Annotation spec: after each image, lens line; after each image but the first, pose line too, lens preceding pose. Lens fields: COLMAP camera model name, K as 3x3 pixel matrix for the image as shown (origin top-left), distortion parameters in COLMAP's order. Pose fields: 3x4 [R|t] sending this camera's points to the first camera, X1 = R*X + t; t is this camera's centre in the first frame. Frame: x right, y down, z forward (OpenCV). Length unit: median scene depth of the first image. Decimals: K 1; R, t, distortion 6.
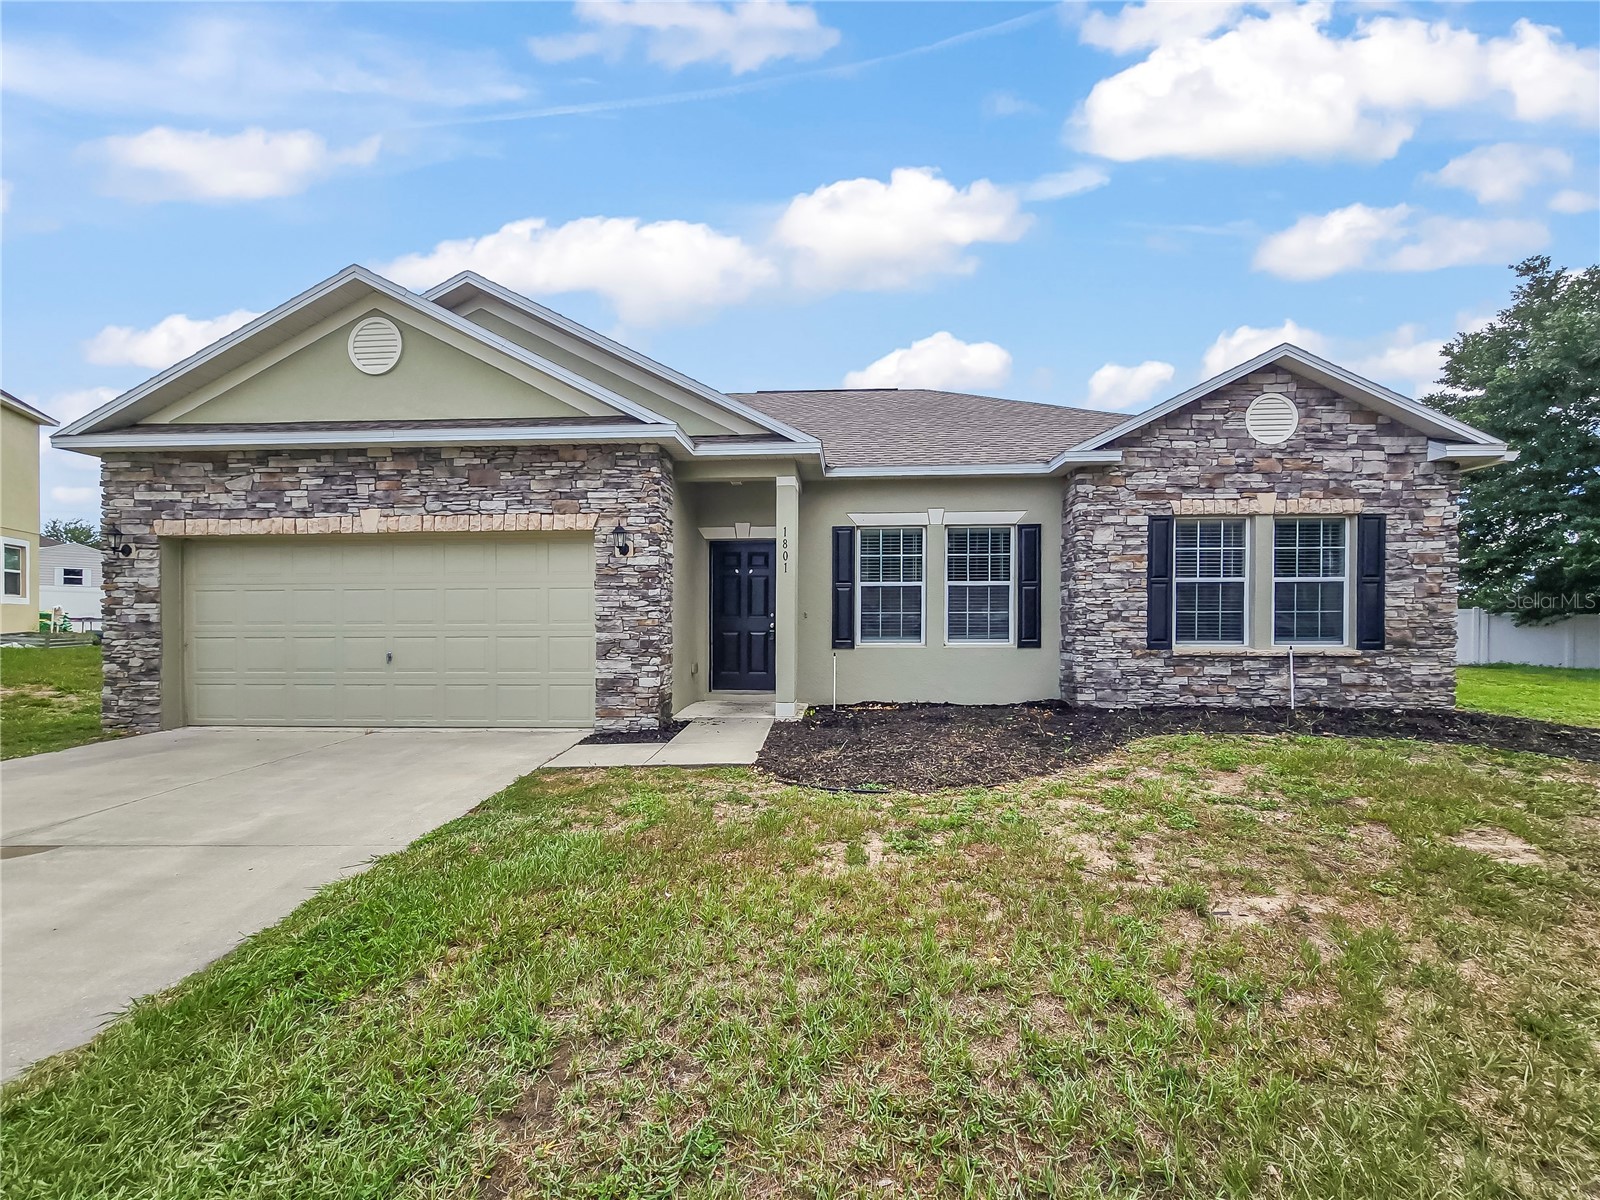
lens RADIAL K [[657.9, 0, 797.7], [0, 657.9, 609.7], [0, 0, 1]] dist [0.000324, -0.000370]
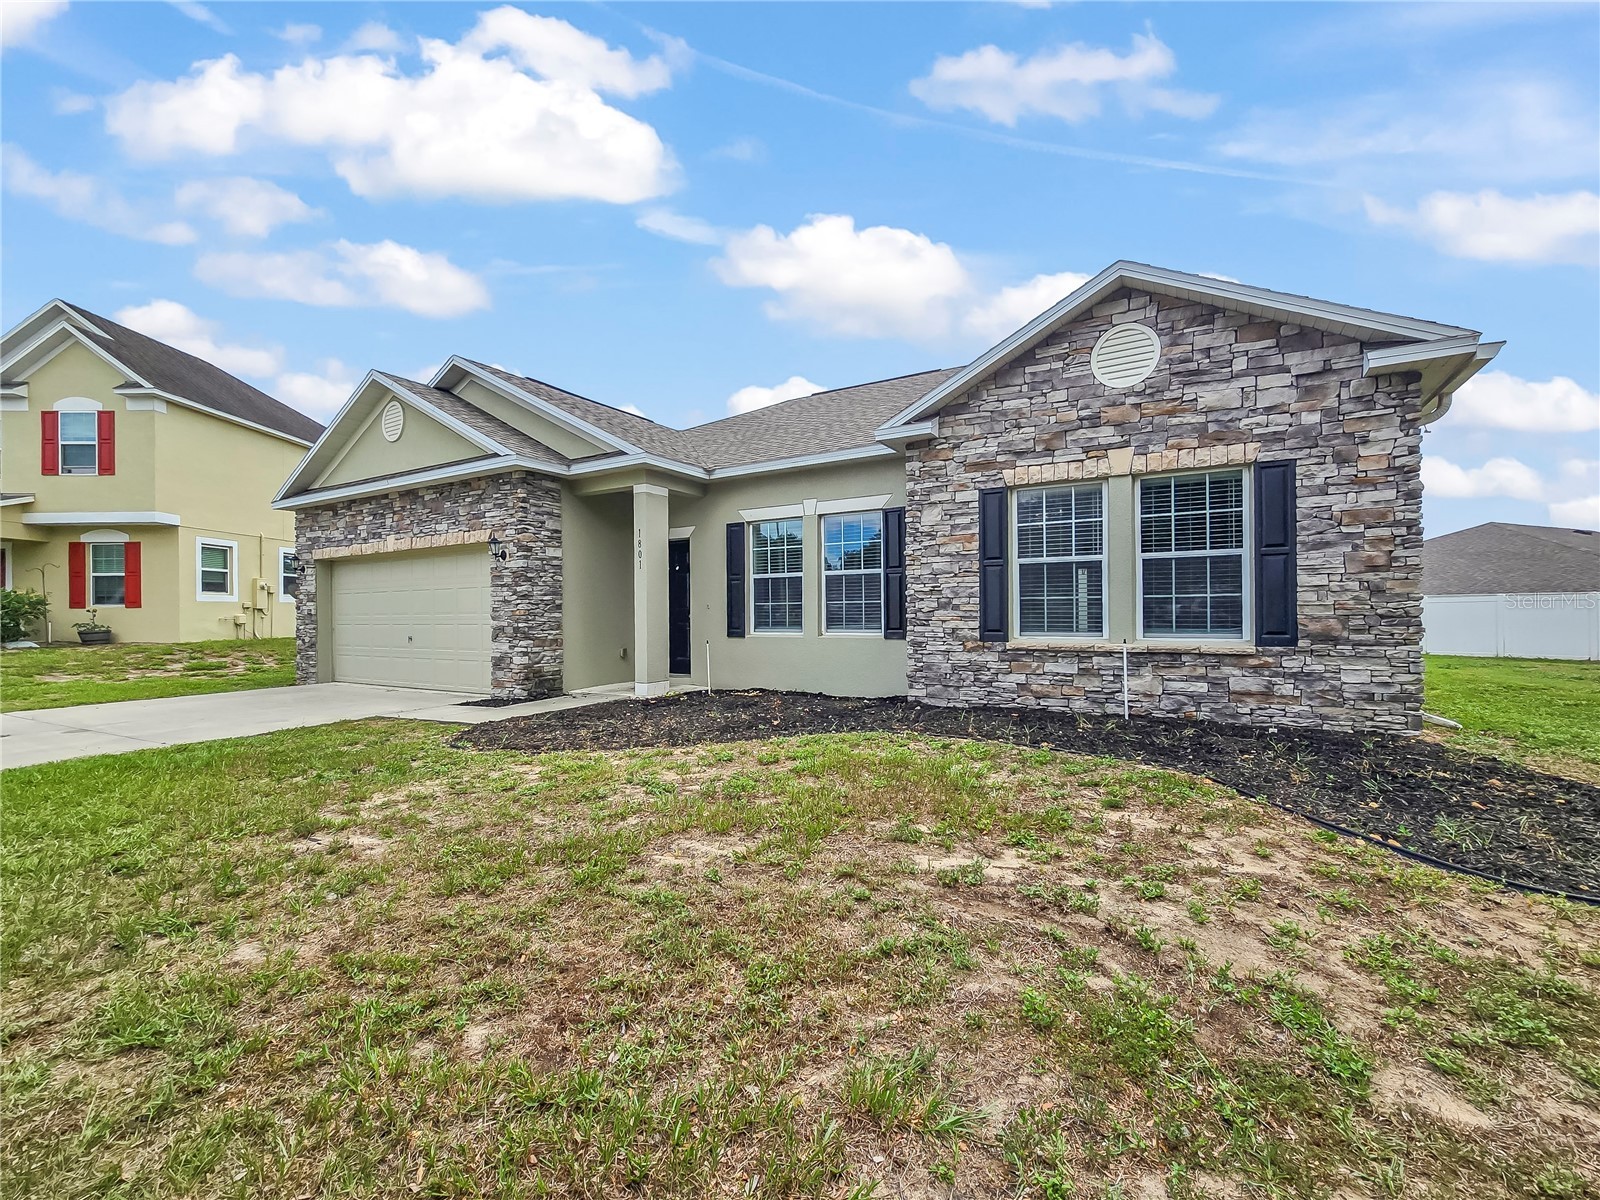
lens RADIAL K [[657.9, 0, 810.8], [0, 657.9, 602.5], [0, 0, 1]] dist [0.000324, -0.000370]
pose [[0.893905, -0.011828, -0.448101, 0.736063], [0.009694, 0.999928, -0.007055, 0.012324], [0.448152, 0.001963, 0.893955, 0.113252]]
